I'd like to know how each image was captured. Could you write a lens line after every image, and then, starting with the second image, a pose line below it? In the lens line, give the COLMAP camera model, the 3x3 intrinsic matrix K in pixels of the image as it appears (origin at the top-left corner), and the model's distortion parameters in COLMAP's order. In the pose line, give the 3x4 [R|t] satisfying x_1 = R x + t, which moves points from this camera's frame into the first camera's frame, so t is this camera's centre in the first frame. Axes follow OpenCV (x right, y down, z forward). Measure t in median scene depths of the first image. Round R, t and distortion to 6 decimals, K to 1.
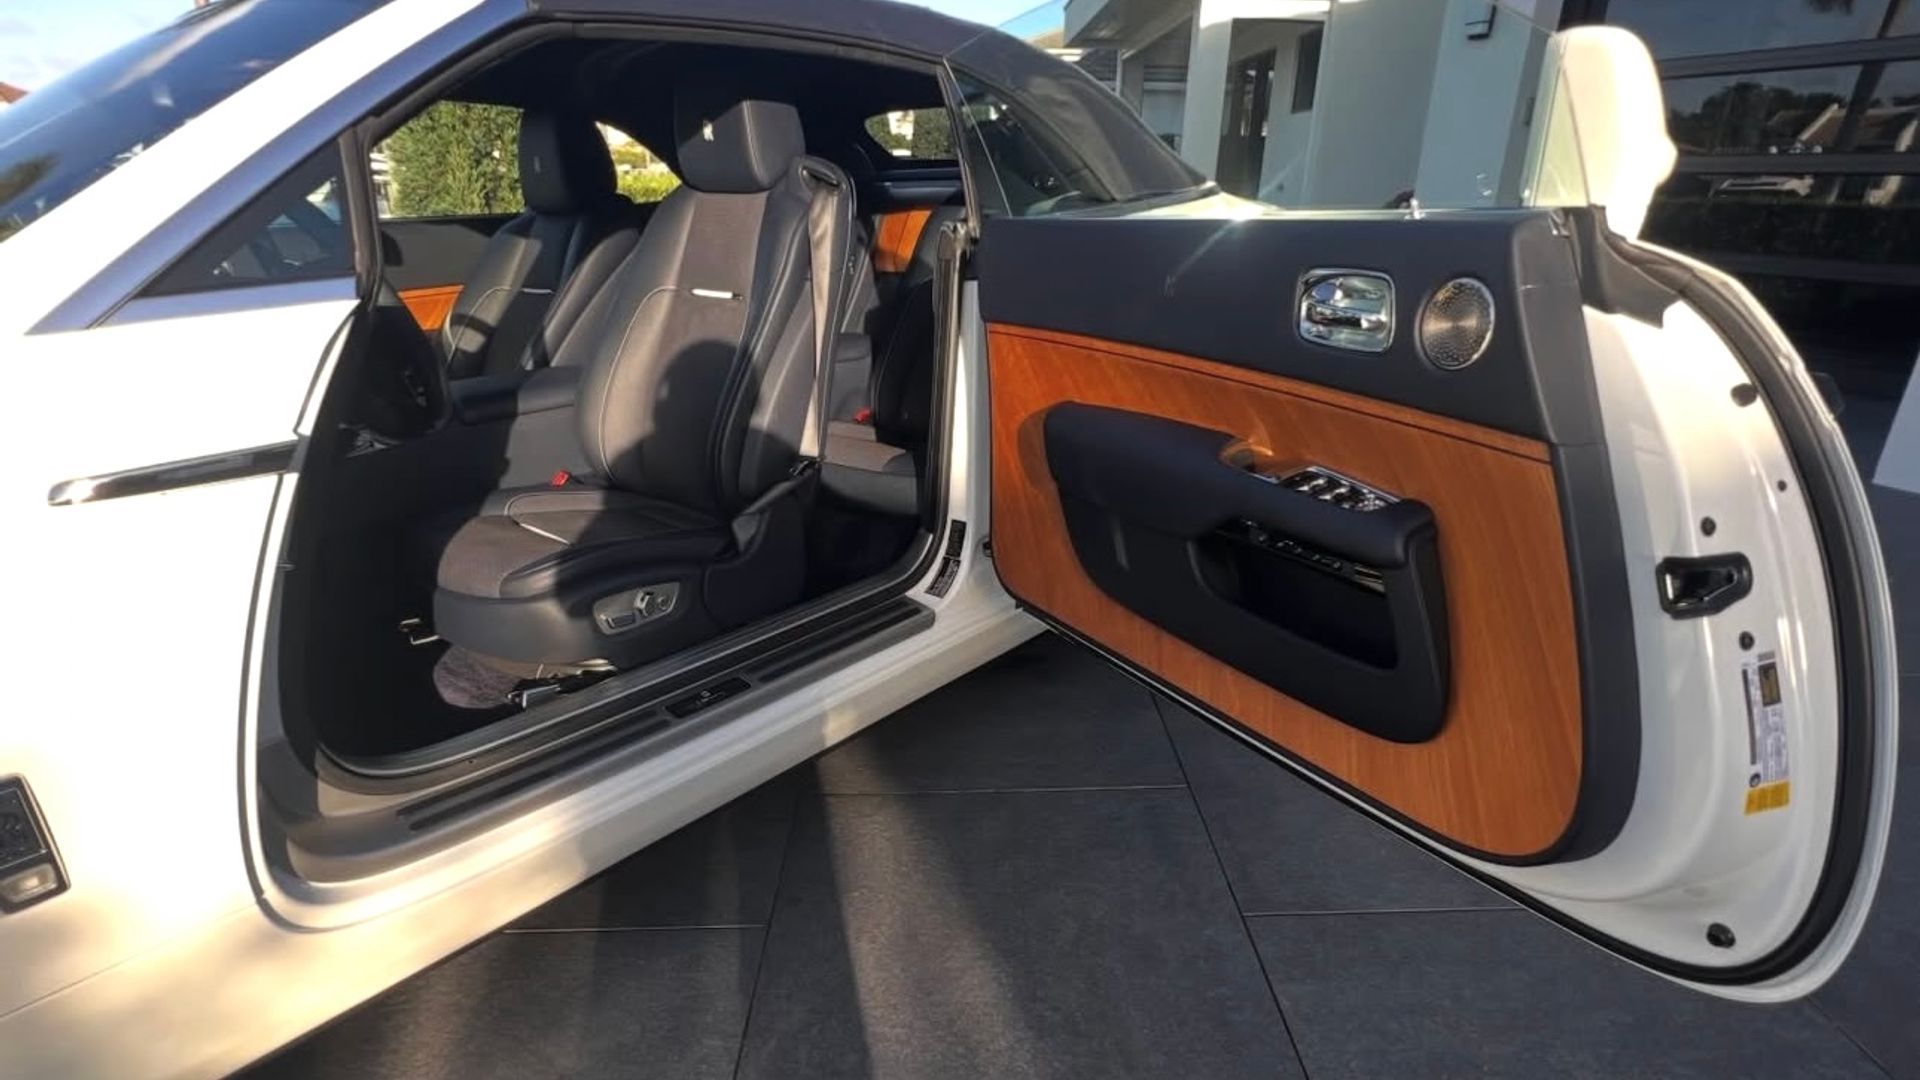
lens RADIAL K [[954.9, 0, 954.5], [0, 954.9, 538.6], [0, 0, 1]] dist [-0.005302, -0.000249]
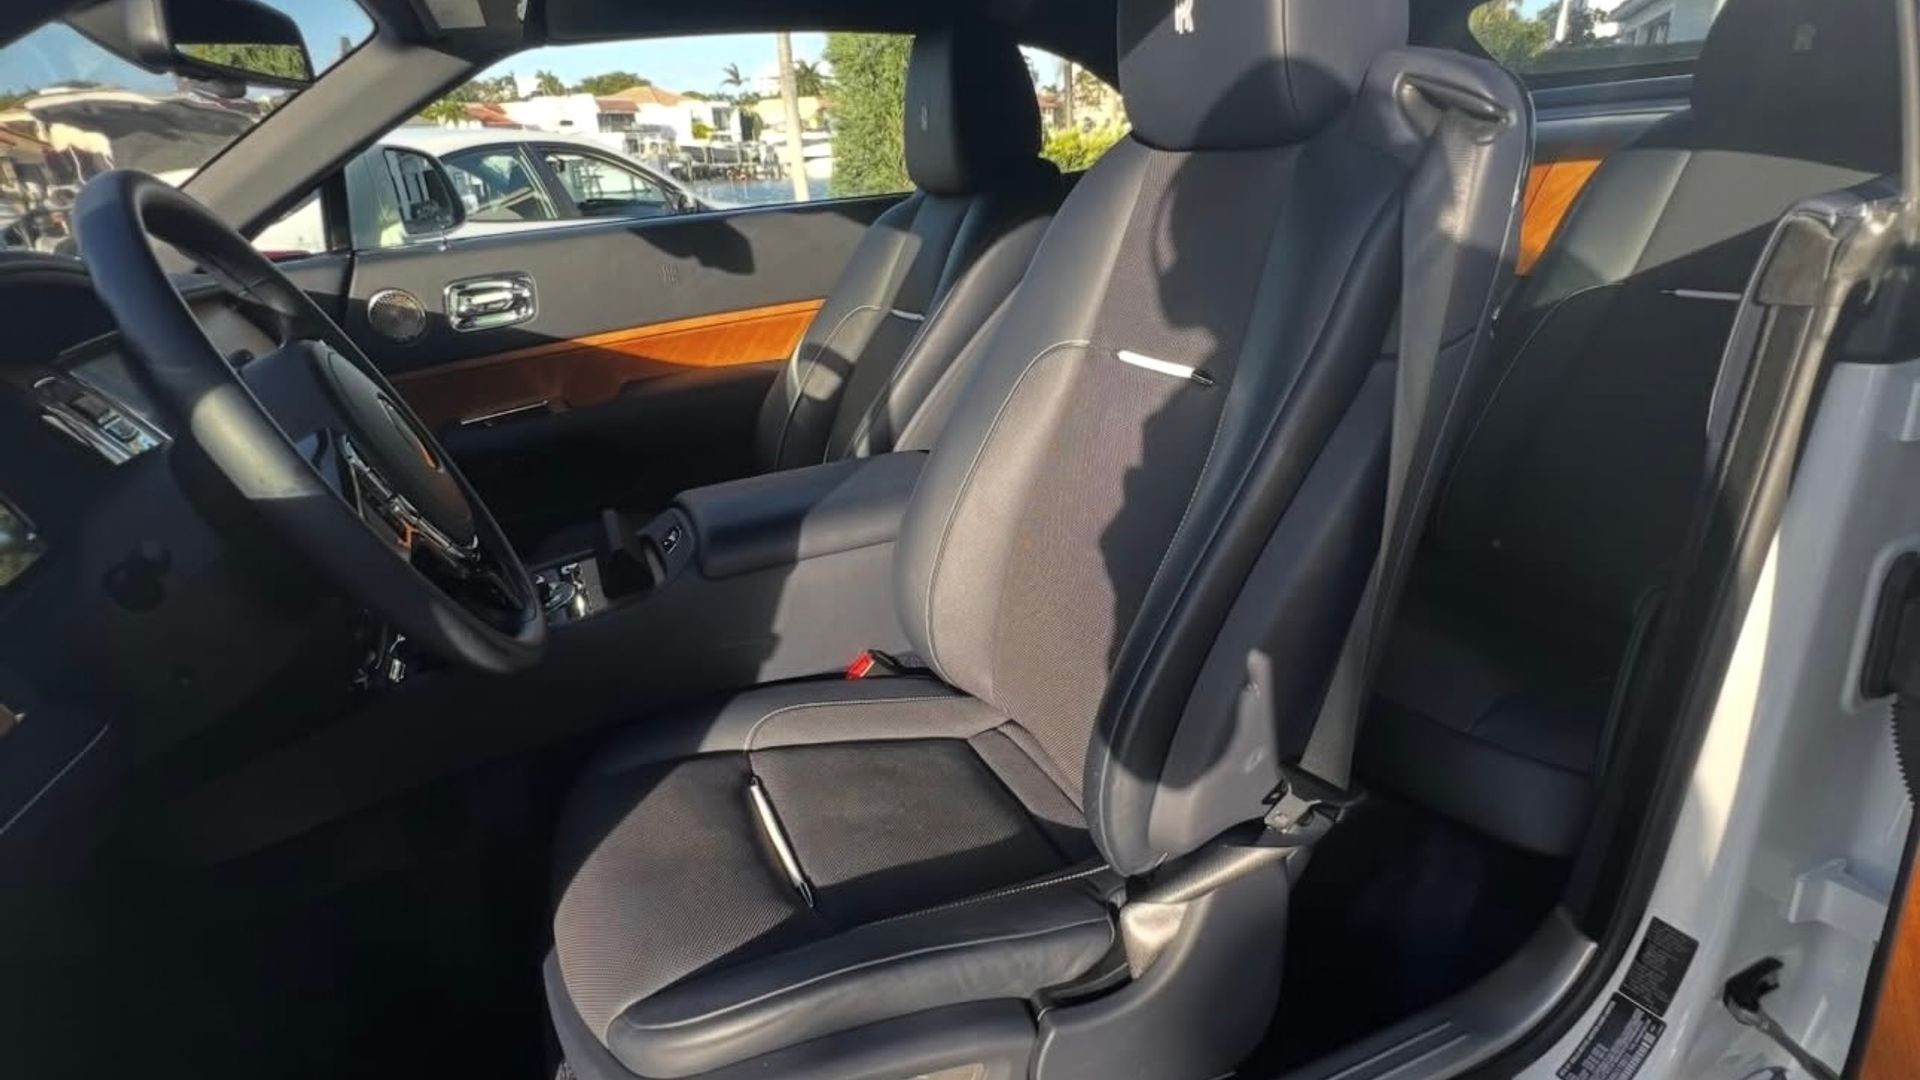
lens RADIAL K [[954.9, 0, 954.5], [0, 954.9, 538.6], [0, 0, 1]] dist [-0.005302, -0.000249]
pose [[0.883701, 0.129653, -0.449736, -0.103121], [-0.109772, 0.991479, 0.070136, -0.172709], [0.454997, -0.012611, 0.890404, 0.470634]]
